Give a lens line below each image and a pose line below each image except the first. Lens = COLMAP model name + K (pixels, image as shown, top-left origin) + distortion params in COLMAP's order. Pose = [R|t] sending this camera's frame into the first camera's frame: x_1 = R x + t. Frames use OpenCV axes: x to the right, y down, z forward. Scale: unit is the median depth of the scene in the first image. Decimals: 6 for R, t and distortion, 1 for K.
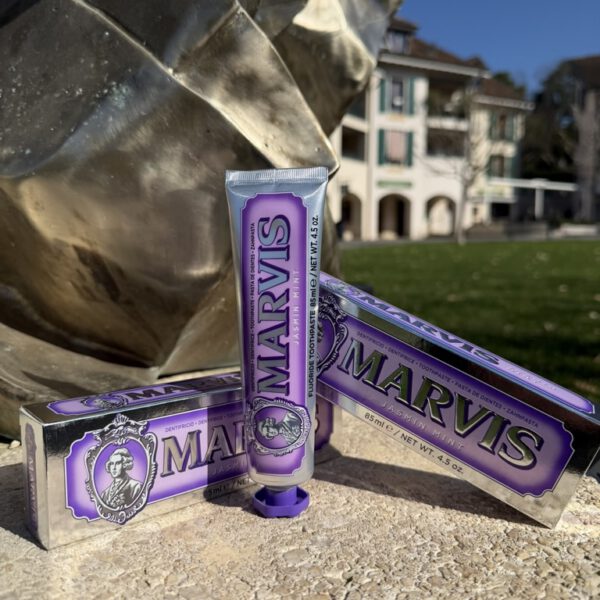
lens RADIAL K [[588.9, 0, 298.4], [0, 588.9, 300.6], [0, 0, 1]] dist [0.079375, -0.228855]
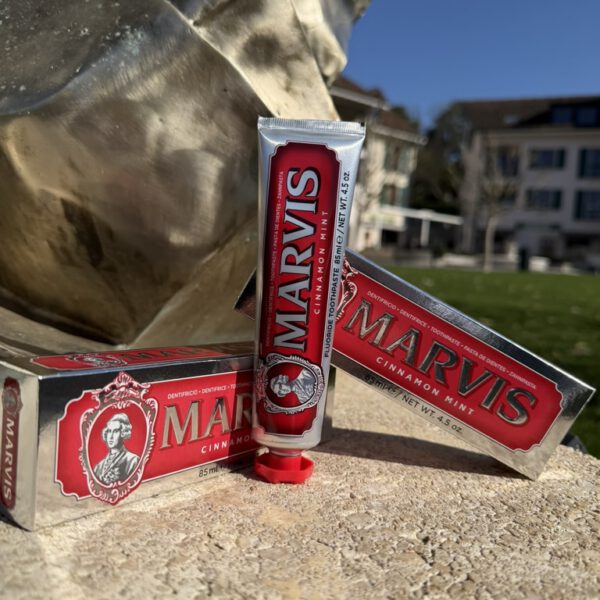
lens RADIAL K [[593.5, 0, 301.4], [0, 593.5, 302.7], [0, 0, 1]] dist [0.008743, -0.074297]
pose [[0.980369, 0.059508, 0.187977, -0.182019], [-0.055456, 0.998103, -0.026745, 0.069287], [-0.189212, 0.015795, 0.981809, 0.044900]]
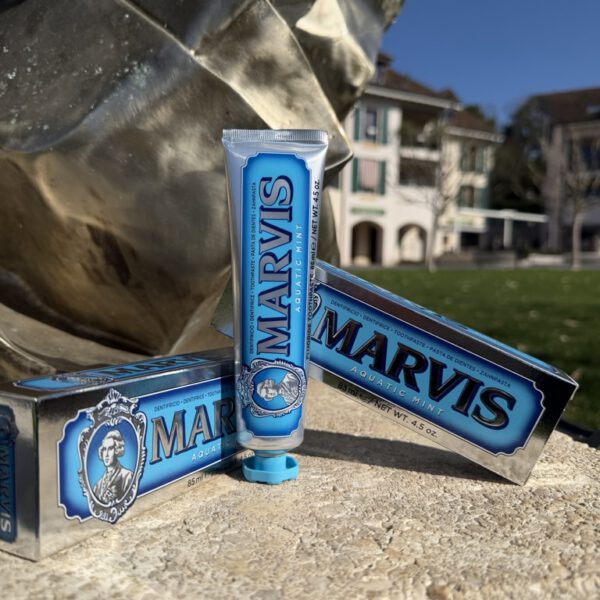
lens RADIAL K [[589.6, 0, 300.4], [0, 589.6, 308.4], [0, 0, 1]] dist [0.075804, -0.223086]
pose [[0.998565, 0.015763, 0.051188, -0.070873], [-0.014221, 0.999438, -0.030349, 0.073619], [-0.051637, 0.029578, 0.998228, -0.009479]]
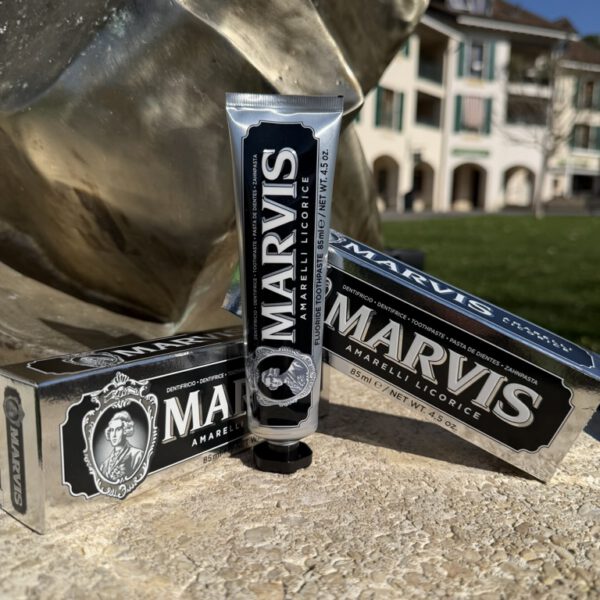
lens RADIAL K [[593.5, 0, 301.4], [0, 593.5, 302.7], [0, 0, 1]] dist [0.008743, -0.074297]
pose [[0.993619, 0.036565, -0.106700, 0.084844], [-0.030796, 0.997999, 0.055225, 0.024678], [0.108505, -0.051586, 0.992756, 0.097515]]
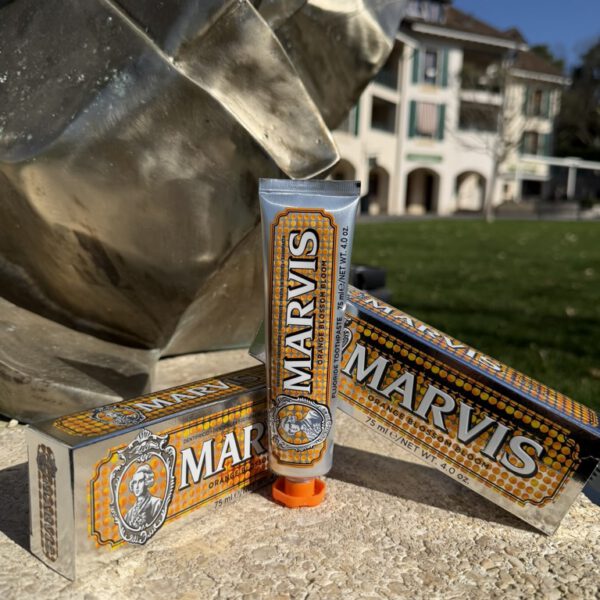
lens RADIAL K [[588.9, 0, 298.4], [0, 588.9, 300.6], [0, 0, 1]] dist [0.079375, -0.228855]
pose [[0.998578, 0.036999, -0.038389, 0.047799], [-0.035130, 0.998217, 0.048251, -0.036378], [0.040106, -0.046834, 0.998097, -0.002877]]
